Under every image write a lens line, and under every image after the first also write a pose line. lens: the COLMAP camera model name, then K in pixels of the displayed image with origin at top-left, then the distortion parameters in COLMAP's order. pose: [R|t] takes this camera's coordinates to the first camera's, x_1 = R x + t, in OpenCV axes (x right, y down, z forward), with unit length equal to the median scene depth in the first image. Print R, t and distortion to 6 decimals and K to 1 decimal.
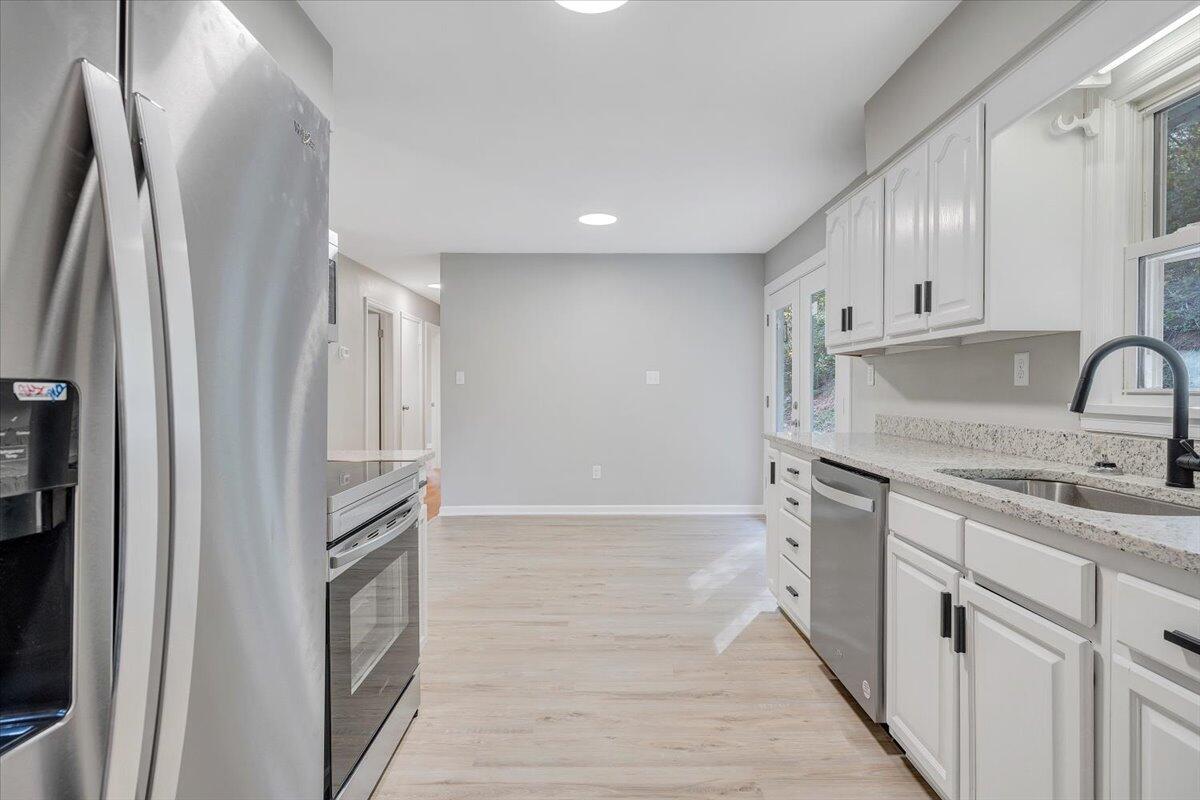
lens RADIAL K [[603.1, 0, 600.0], [0, 603.1, 400.0], [0, 0, 1]] dist [-0.000105, 0.000004]
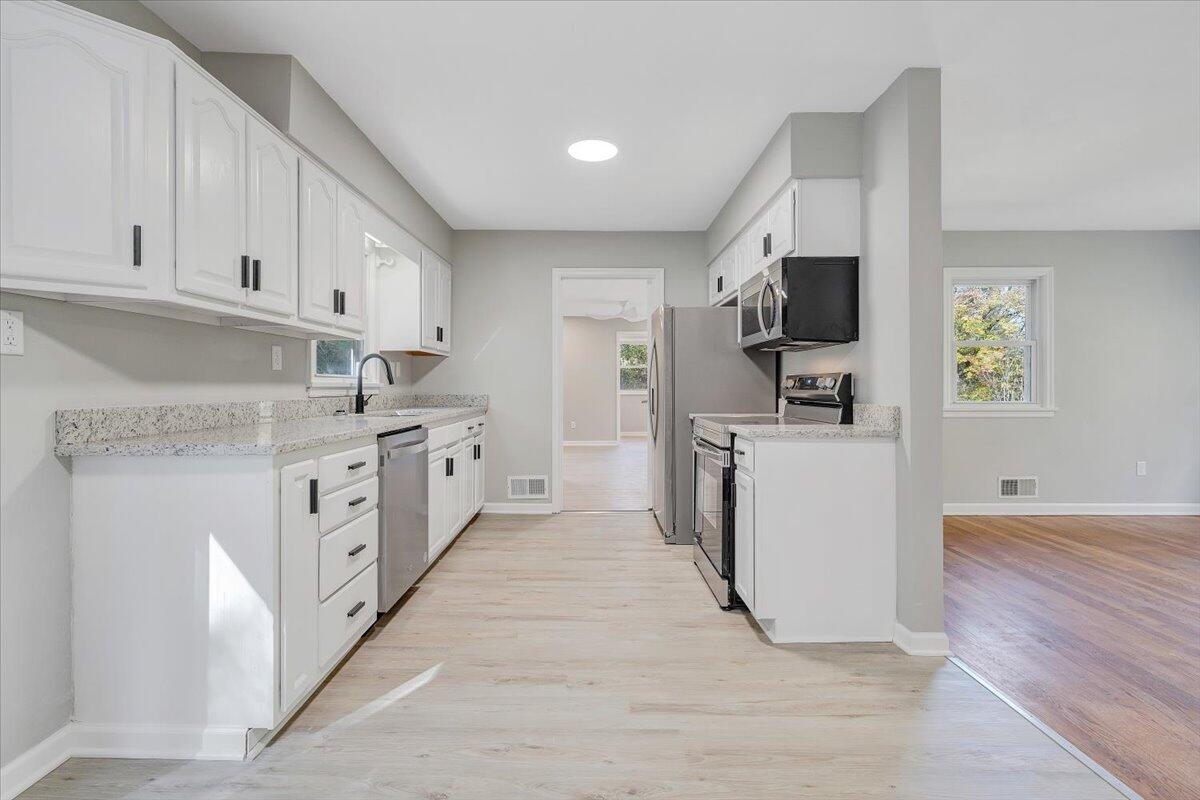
lens RADIAL K [[544.5, 0, 595.2], [0, 544.5, 381.9], [0, 0, 1]] dist [-0.000409, -0.000003]
pose [[-0.999997, -0.000173, 0.002417, -0.021877], [-0.000143, 0.999926, 0.012143, -0.012366], [-0.002419, 0.012143, -0.999923, 2.337278]]
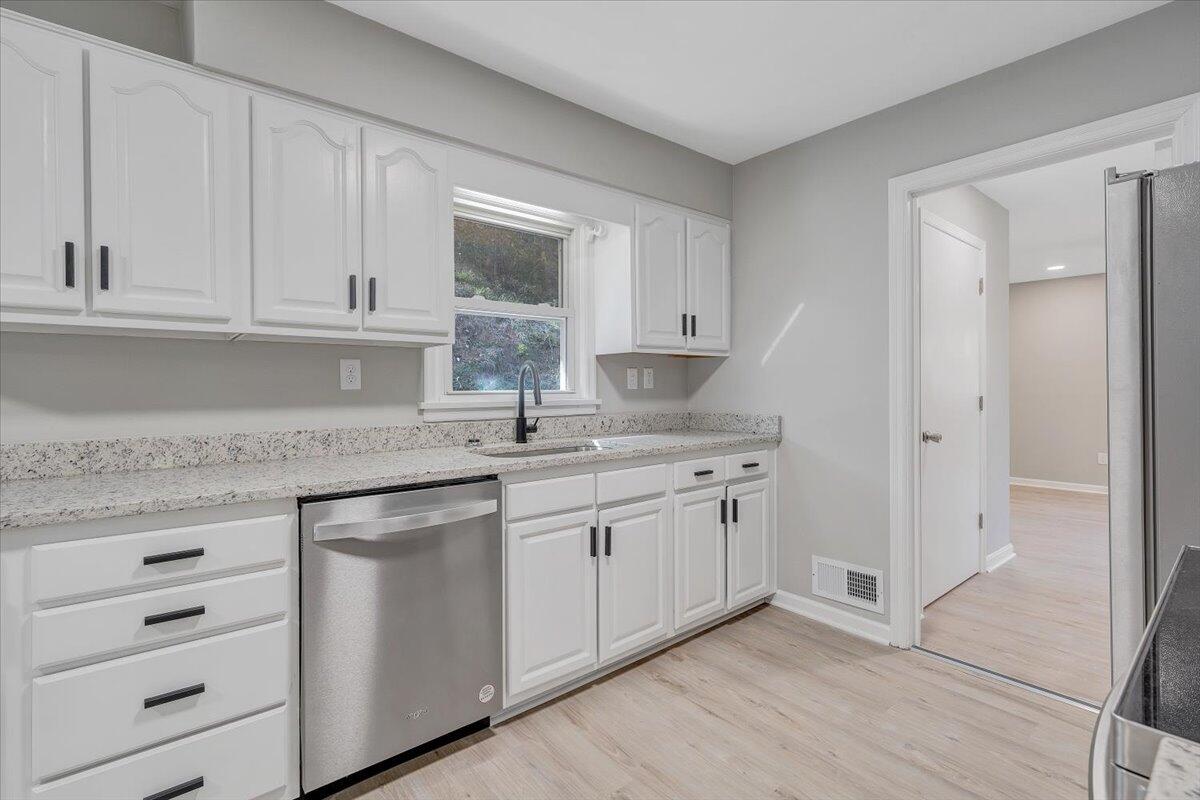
lens RADIAL K [[546.1, 0, 601.5], [0, 546.1, 388.9], [0, 0, 1]] dist [-0.000040, 0.000078]
pose [[-0.633874, 0.000121, 0.773436, -0.356881], [0.020237, 0.999660, 0.016428, -0.033056], [-0.773172, 0.026065, -0.633661, 1.336372]]
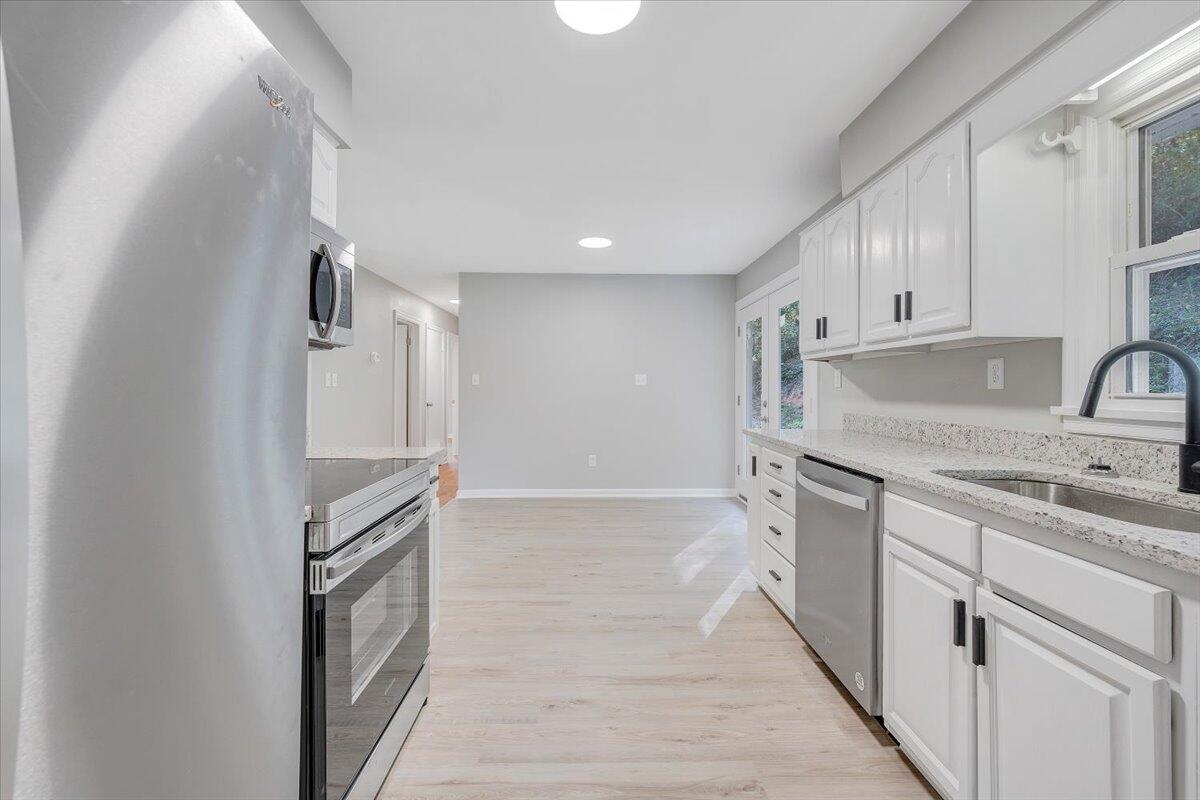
lens RADIAL K [[488.8, 0, 600.2], [0, 488.8, 390.6], [0, 0, 1]] dist [0.000066, 0.000065]
pose [[0.999853, 0.002916, 0.016897, -0.019645], [-0.002684, 0.999902, -0.013747, -0.007380], [-0.016935, 0.013699, 0.999763, 0.150356]]
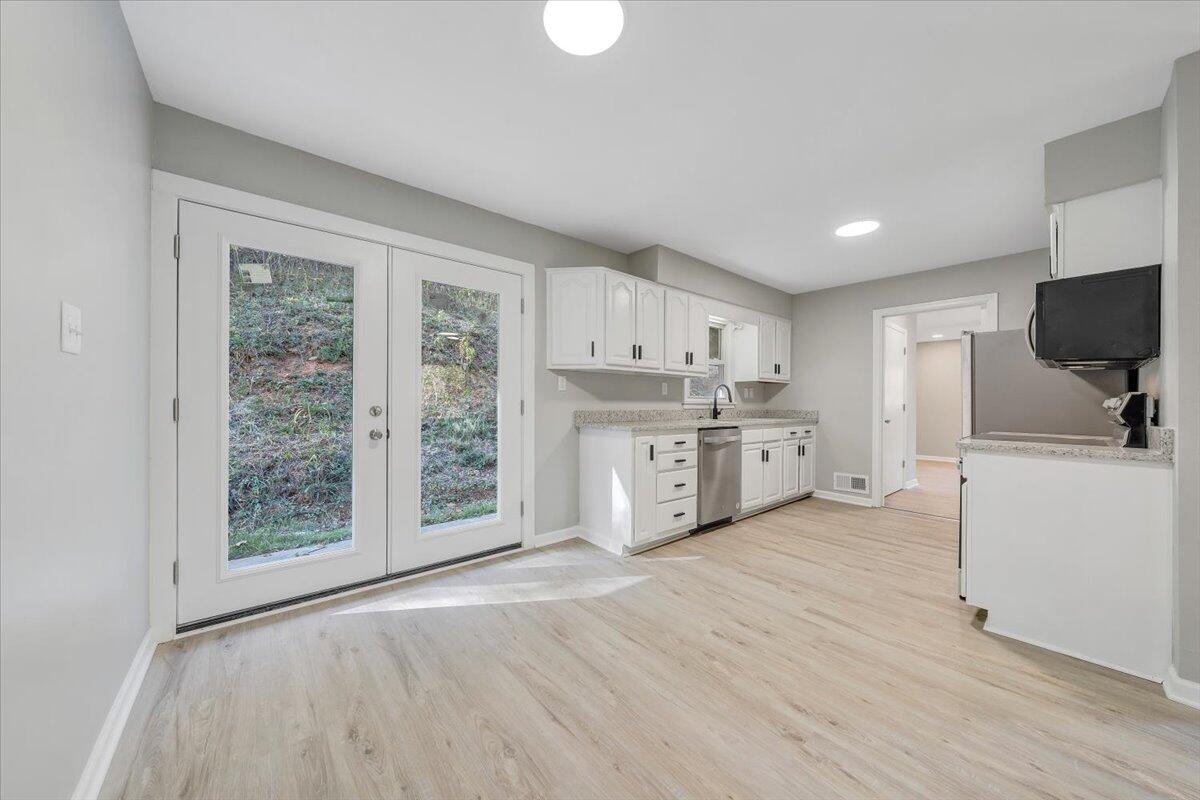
lens RADIAL K [[411.4, 0, 595.8], [0, 411.4, 400.7], [0, 0, 1]] dist [-0.000968, -0.000064]
pose [[-0.642442, -0.003137, 0.766328, -0.541026], [0.005258, 0.999950, 0.008501, -0.014384], [-0.766316, 0.009491, -0.642393, 2.541876]]
